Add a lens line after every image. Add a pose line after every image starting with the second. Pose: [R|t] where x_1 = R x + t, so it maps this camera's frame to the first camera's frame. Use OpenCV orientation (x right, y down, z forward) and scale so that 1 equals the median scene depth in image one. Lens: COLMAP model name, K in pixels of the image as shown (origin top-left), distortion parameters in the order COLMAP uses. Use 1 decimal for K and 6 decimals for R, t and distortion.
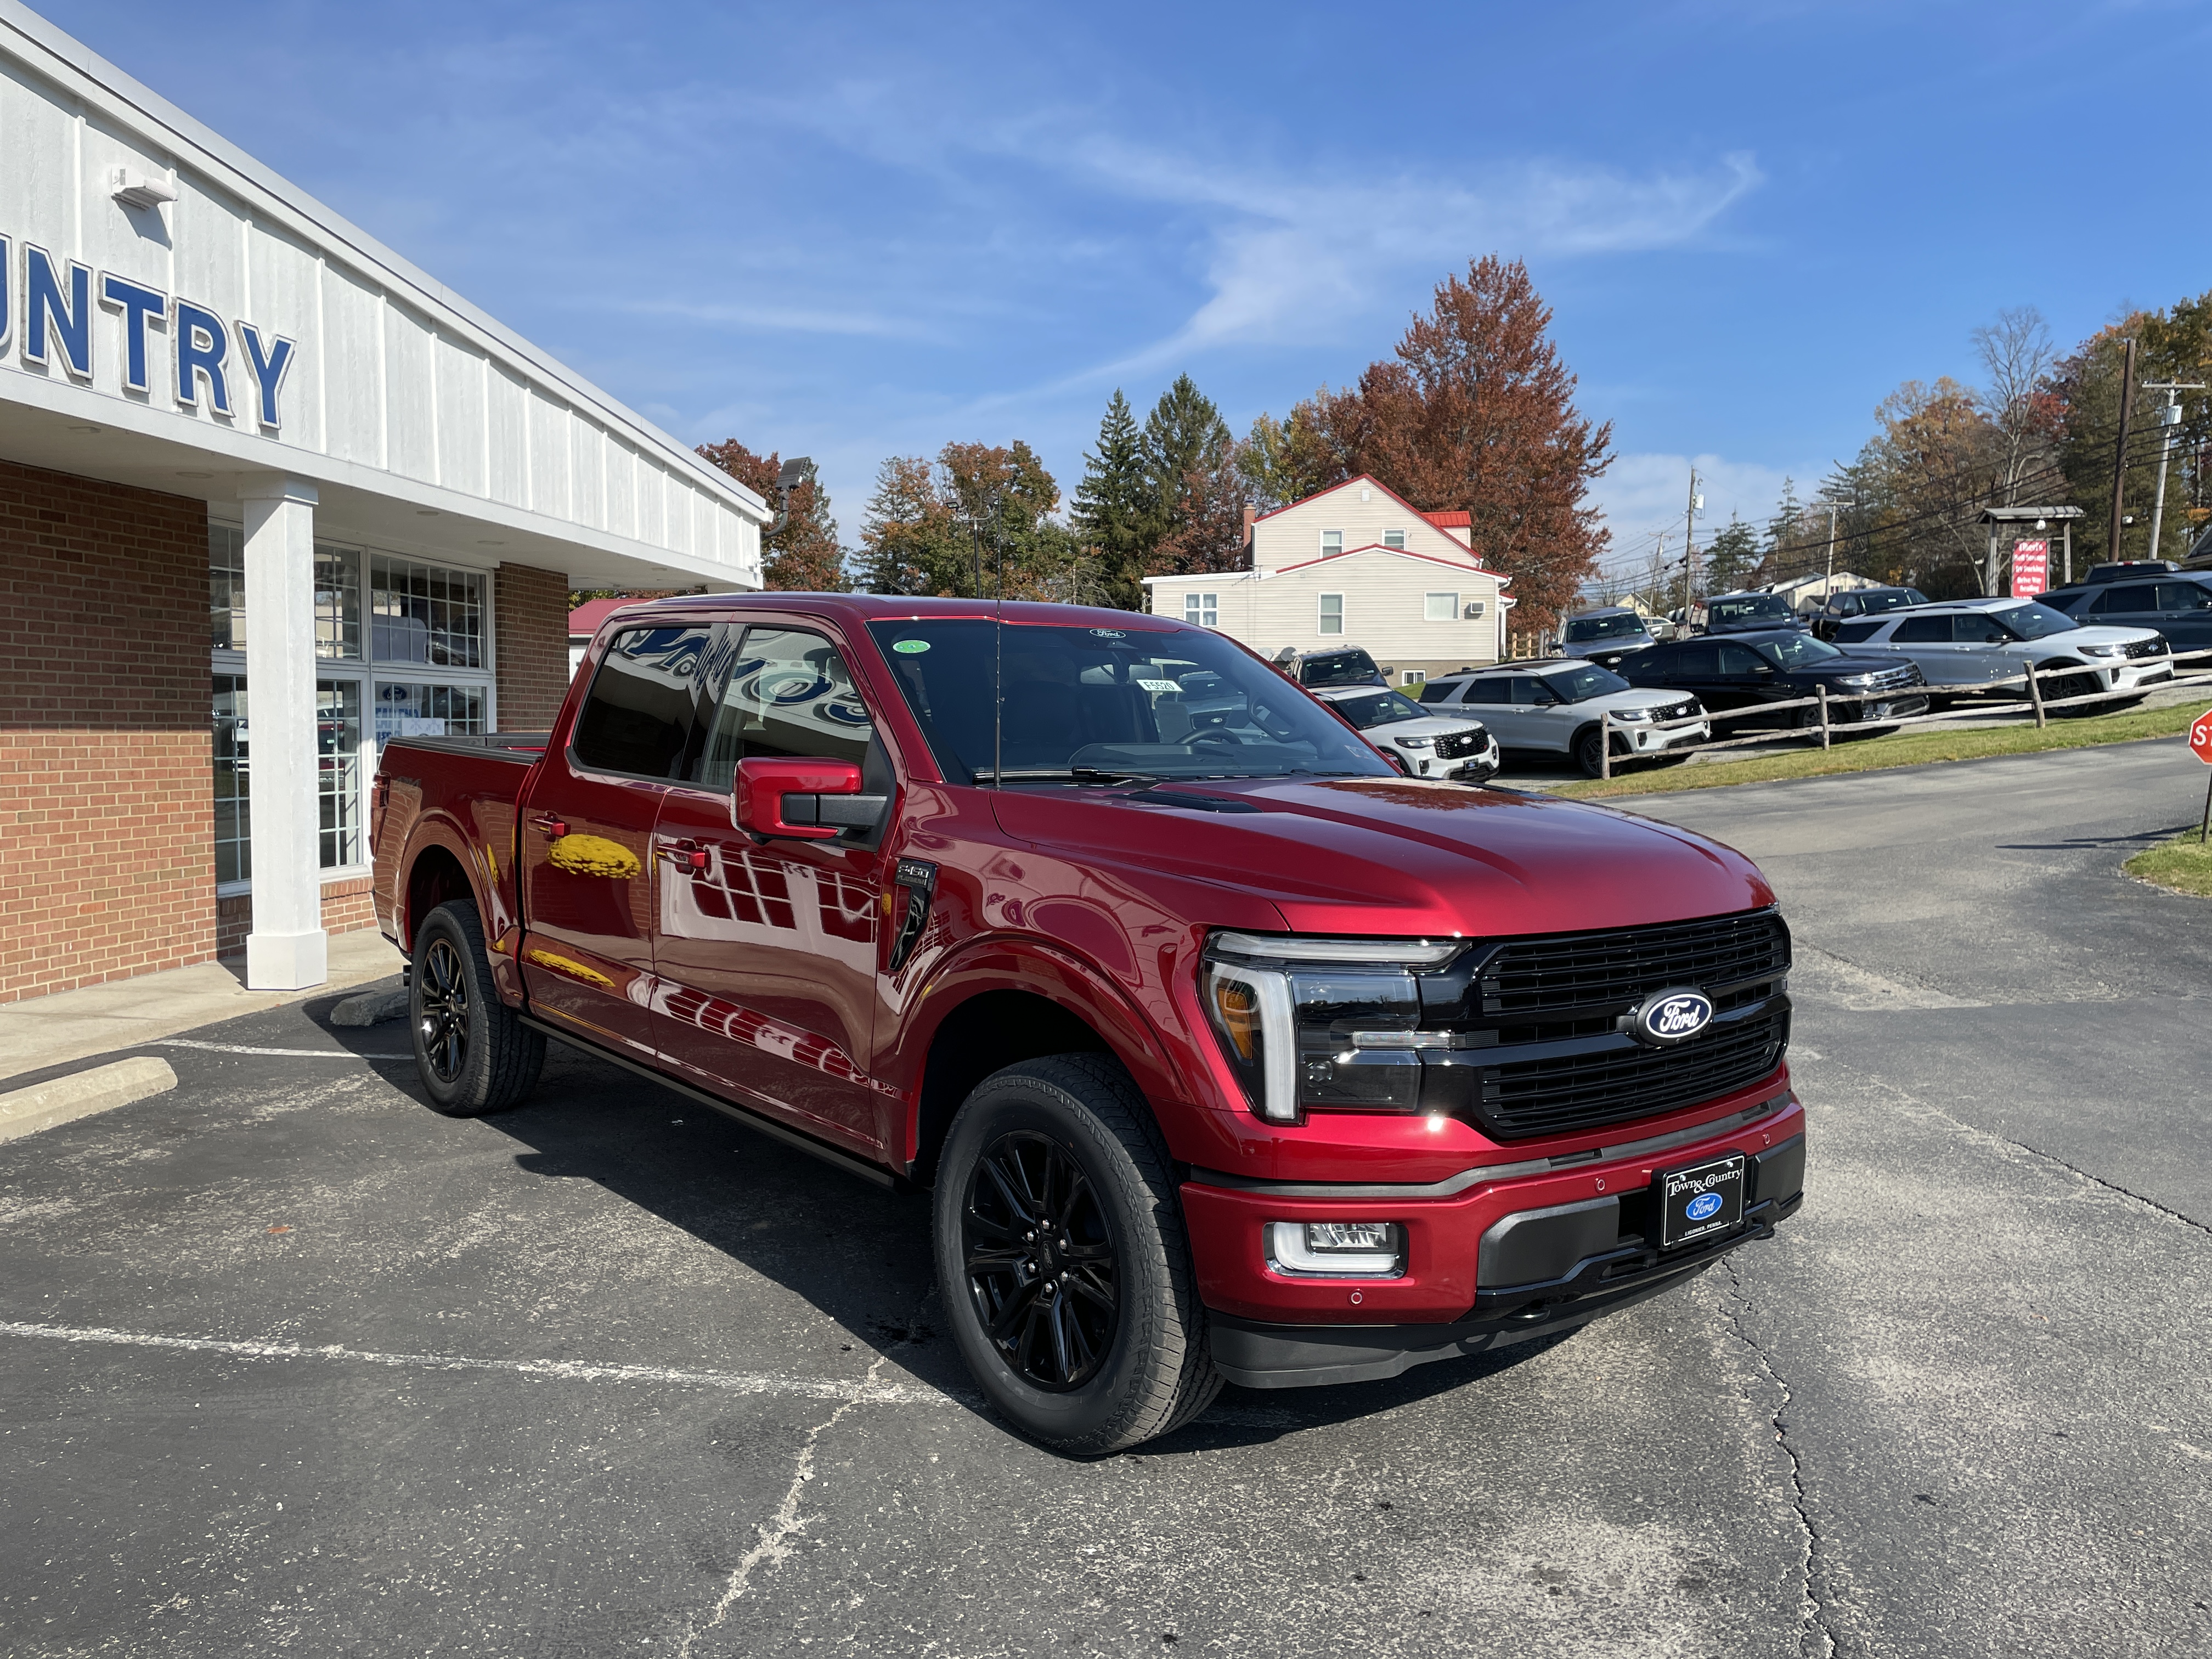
lens RADIAL K [[1710.4, 0, 1116.0], [0, 1710.4, 838.2], [0, 0, 1]] dist [0.075418, -0.104399]
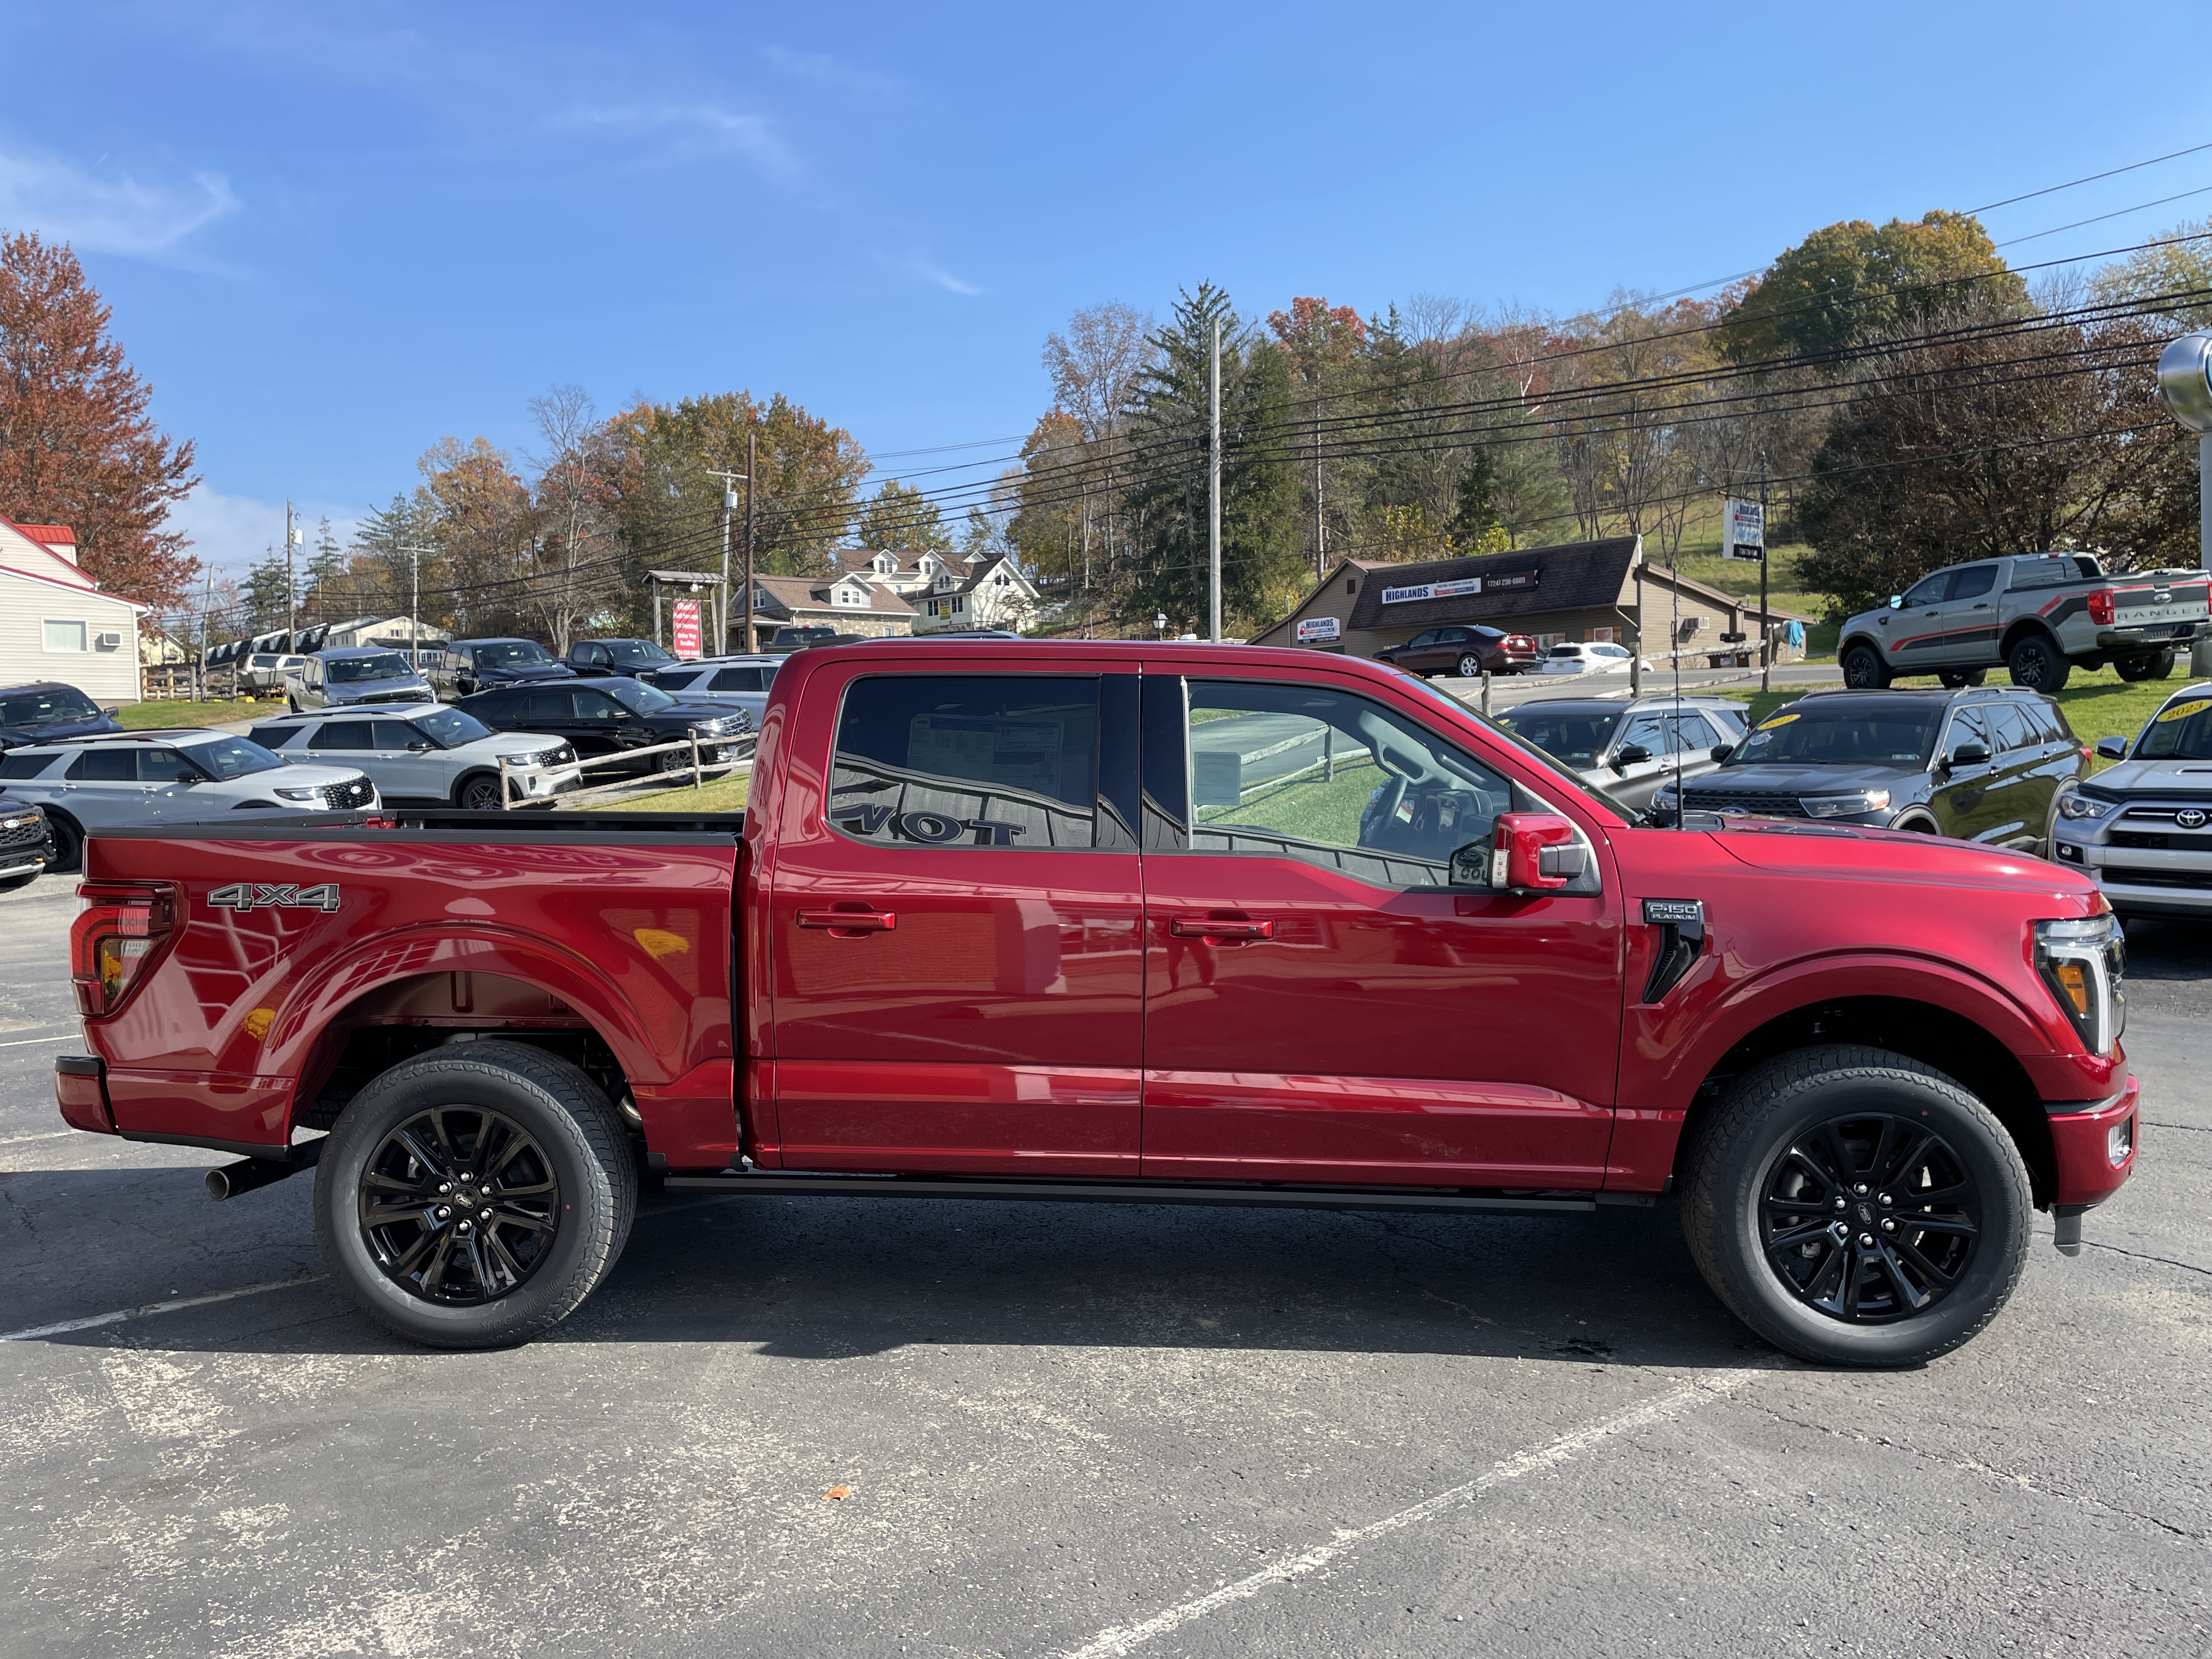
lens RADIAL K [[1708.3, 0, 1098.3], [0, 1708.3, 823.1], [0, 0, 1]] dist [0.084382, -0.116780]
pose [[0.665637, -0.044087, 0.744972, -0.546341], [0.068451, 0.997652, -0.002122, -0.026476], [-0.743130, 0.052407, 0.667092, 0.245487]]
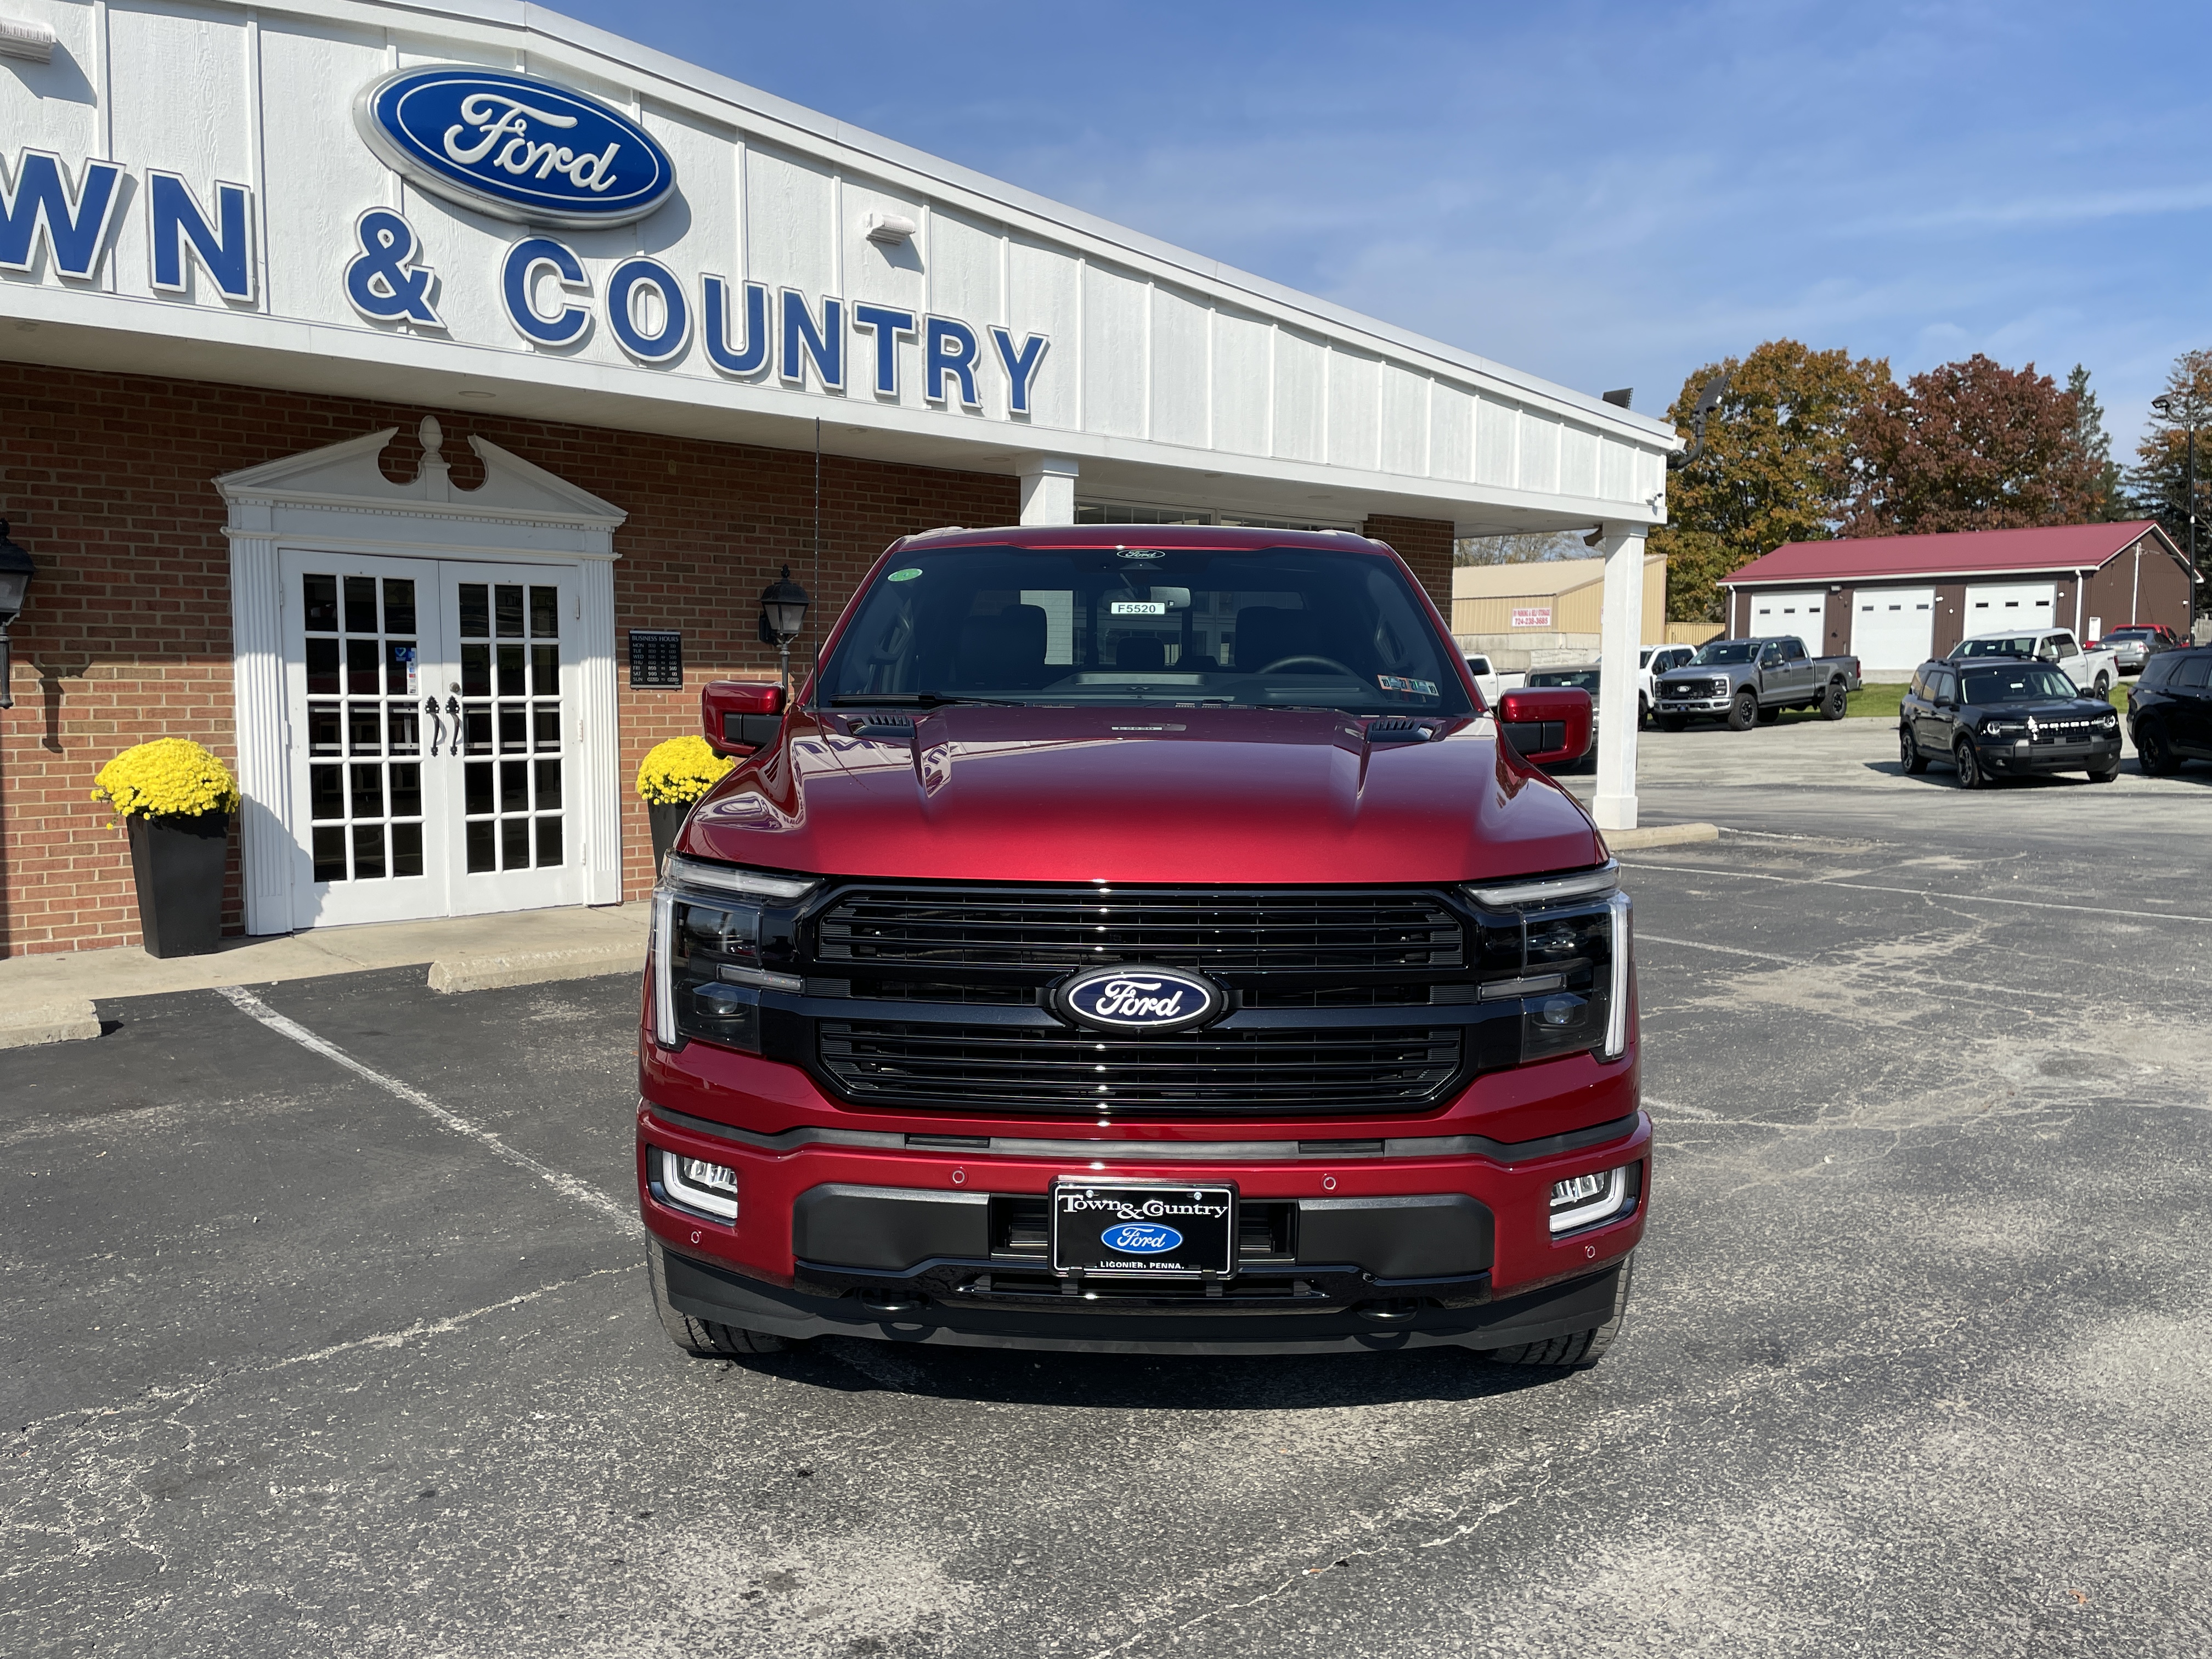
lens RADIAL K [[1720.5, 0, 1155.7], [0, 1720.5, 845.5], [0, 0, 1]] dist [0.081324, -0.104271]
pose [[0.745811, 0.065467, -0.662933, 0.365805], [-0.045270, 0.997840, 0.047611, -0.003186], [0.664618, -0.005498, 0.747163, 0.171144]]
